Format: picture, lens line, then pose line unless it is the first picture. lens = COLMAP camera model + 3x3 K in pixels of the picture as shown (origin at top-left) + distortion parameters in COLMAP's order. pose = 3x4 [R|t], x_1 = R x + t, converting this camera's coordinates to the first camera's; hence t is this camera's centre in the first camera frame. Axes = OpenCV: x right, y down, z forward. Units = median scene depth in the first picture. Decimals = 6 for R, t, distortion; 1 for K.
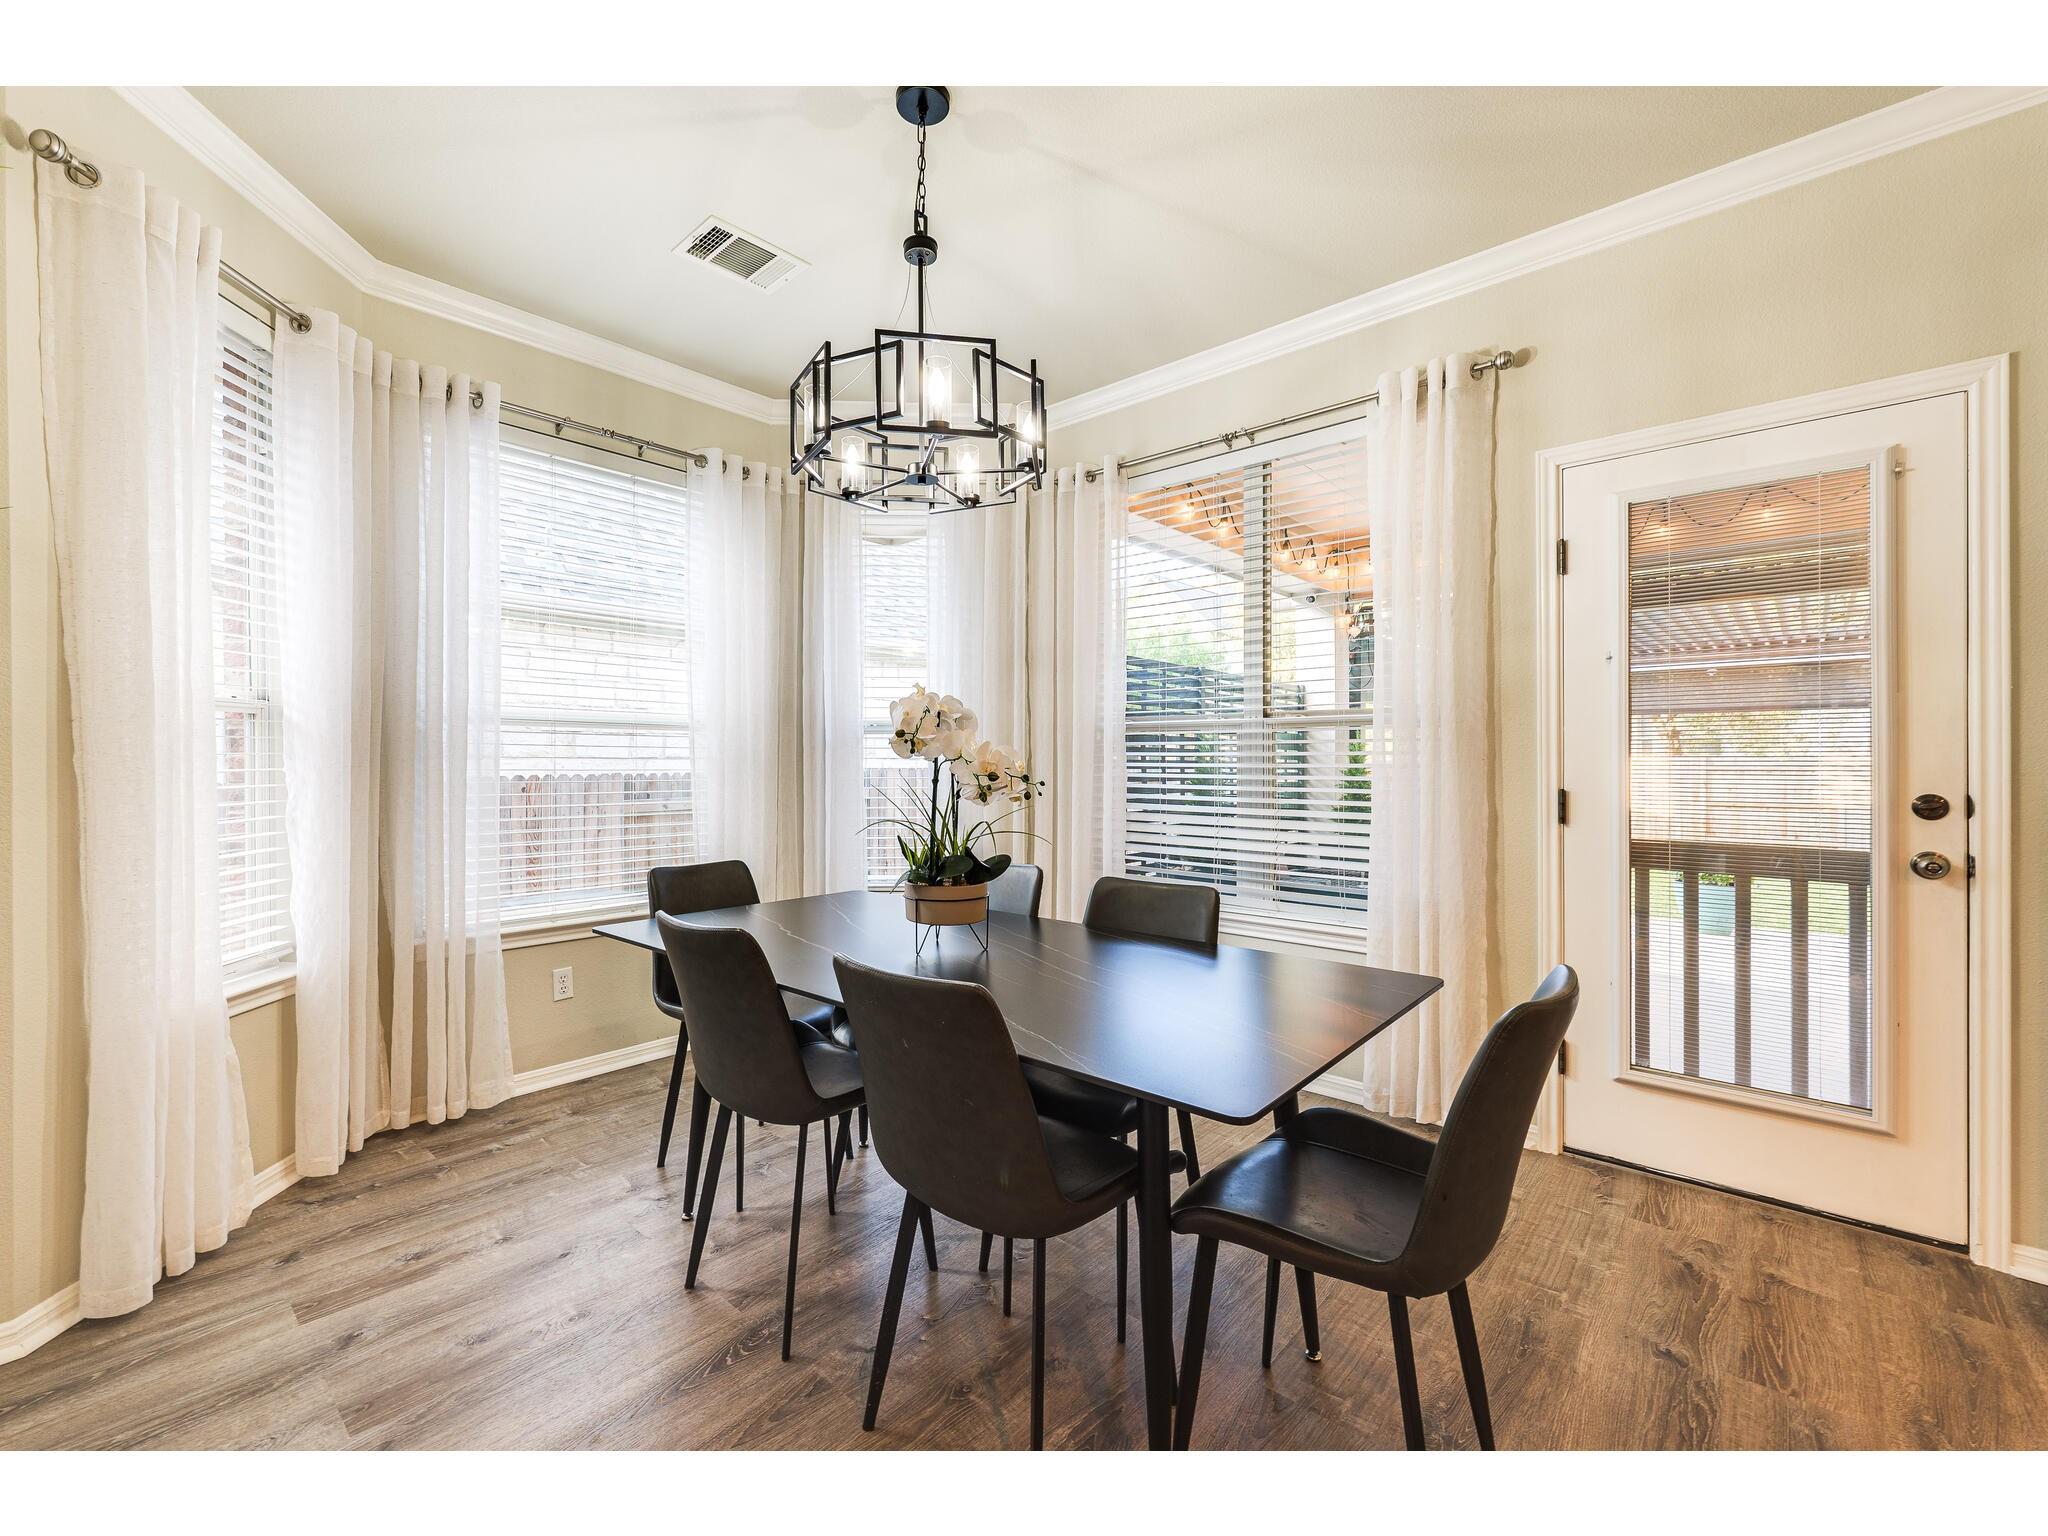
lens RADIAL K [[863.1, 0, 984.6], [0, 863.1, 742.6], [0, 0, 1]] dist [0.000307, -0.000156]
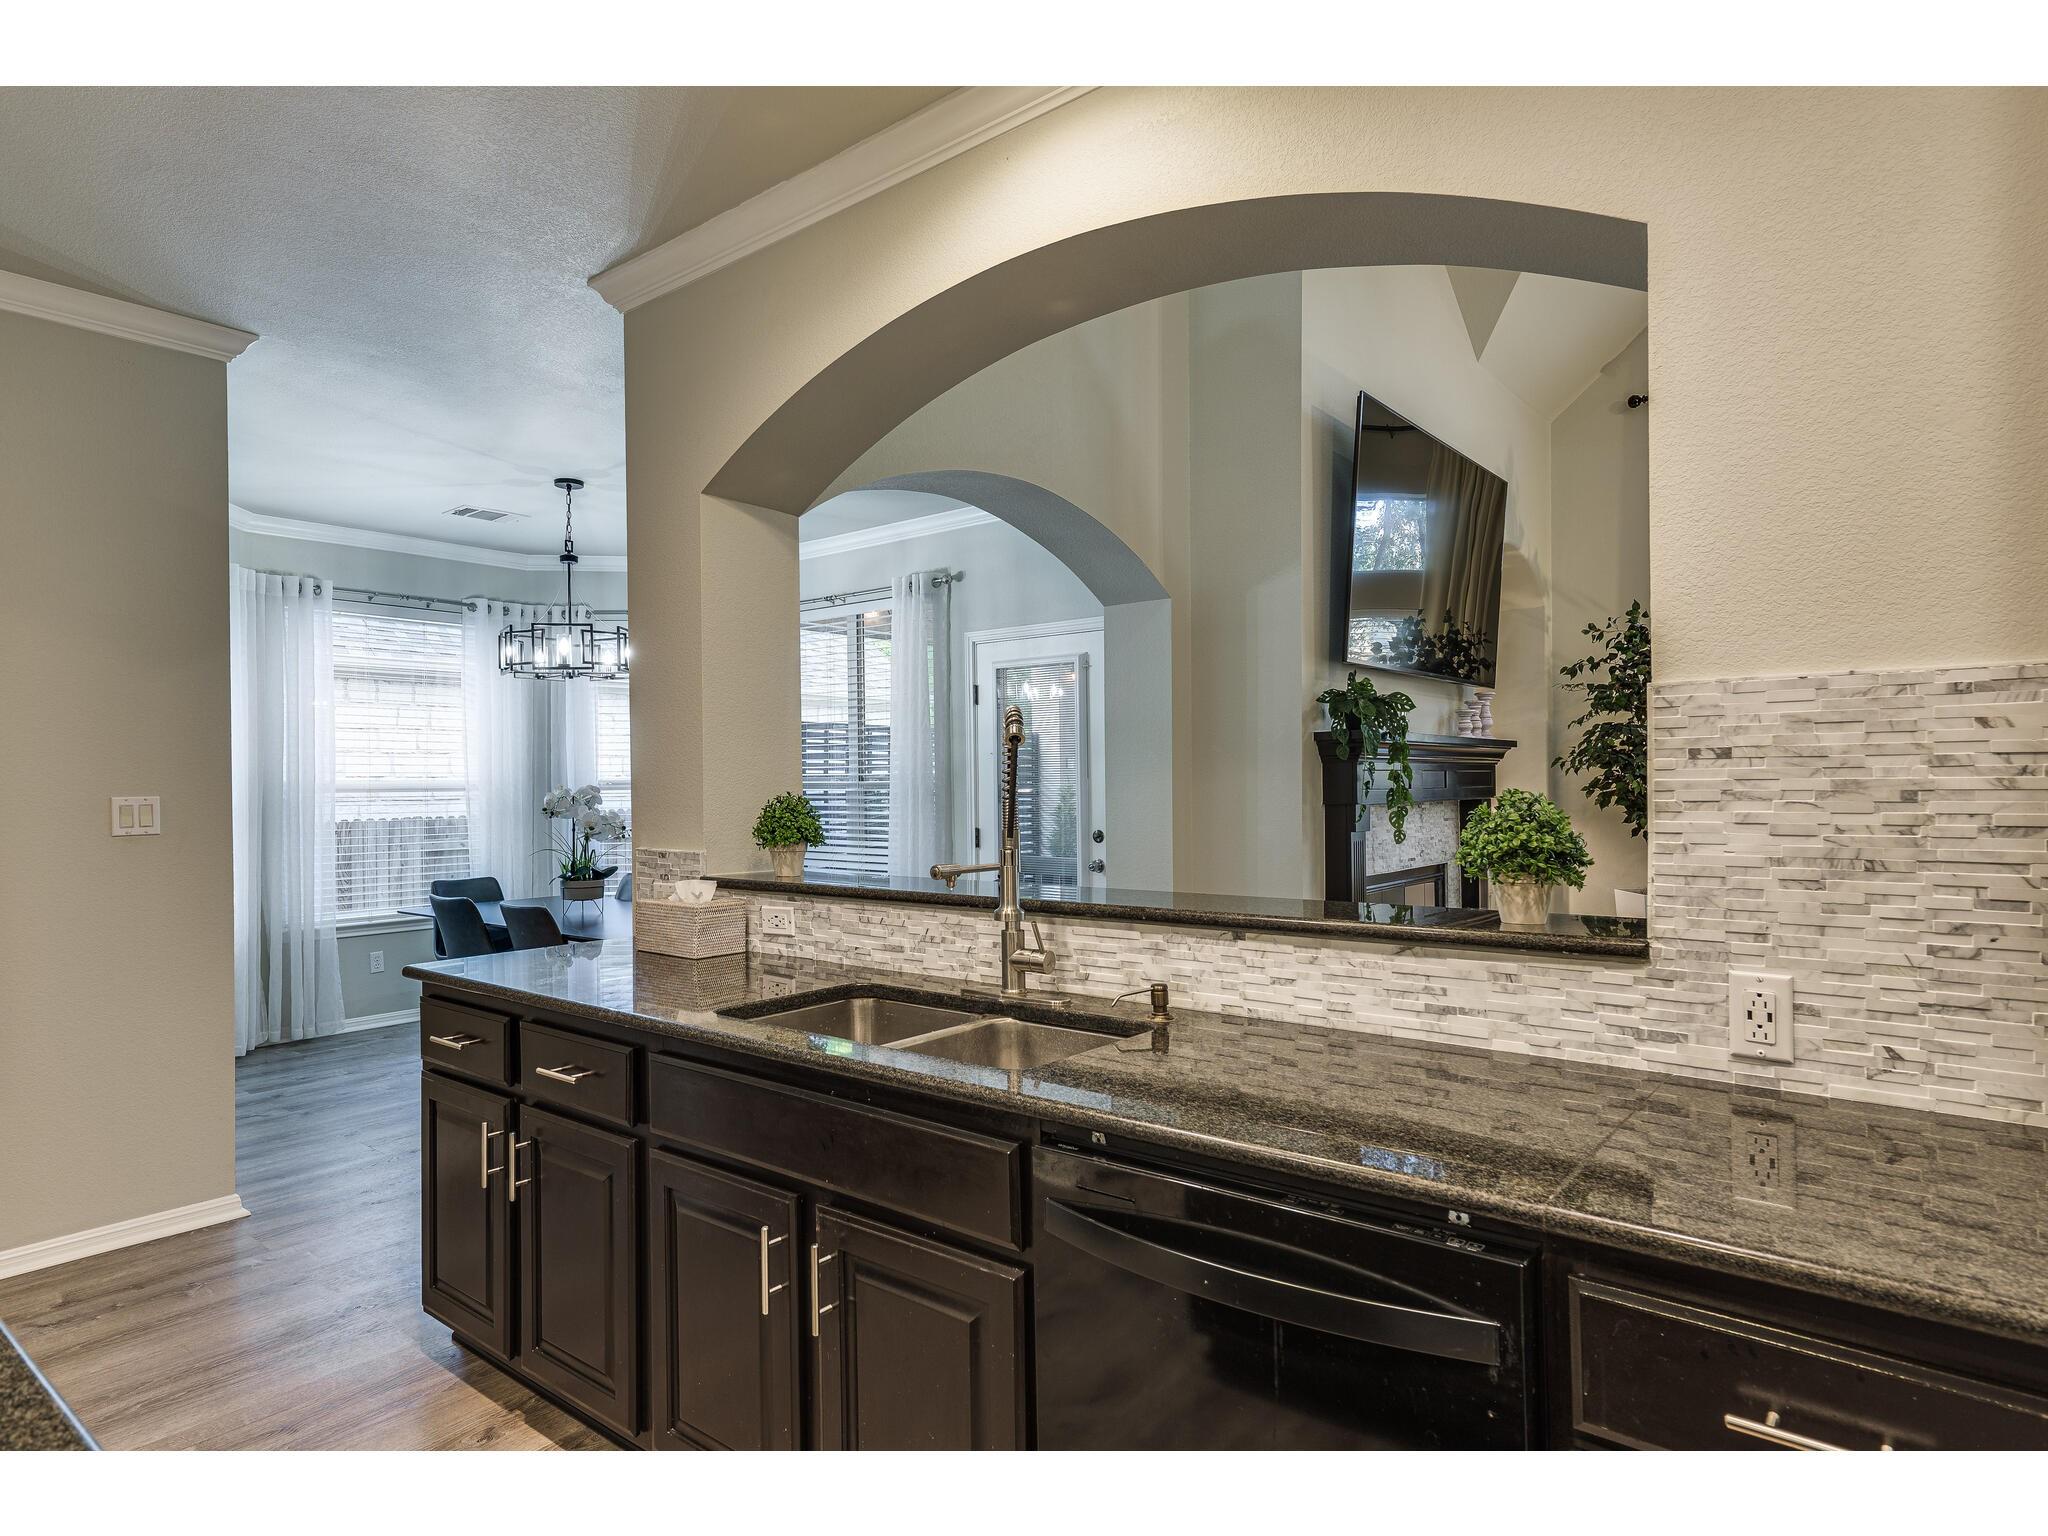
lens RADIAL K [[1147.1, 0, 1021.4], [0, 1147.1, 759.2], [0, 0, 1]] dist [0.022171, -0.000435]
pose [[0.997333, -0.007066, 0.072648, 0.561902], [0.006683, 0.999962, 0.005514, -0.091944], [-0.072684, -0.005014, 0.997342, -1.253230]]
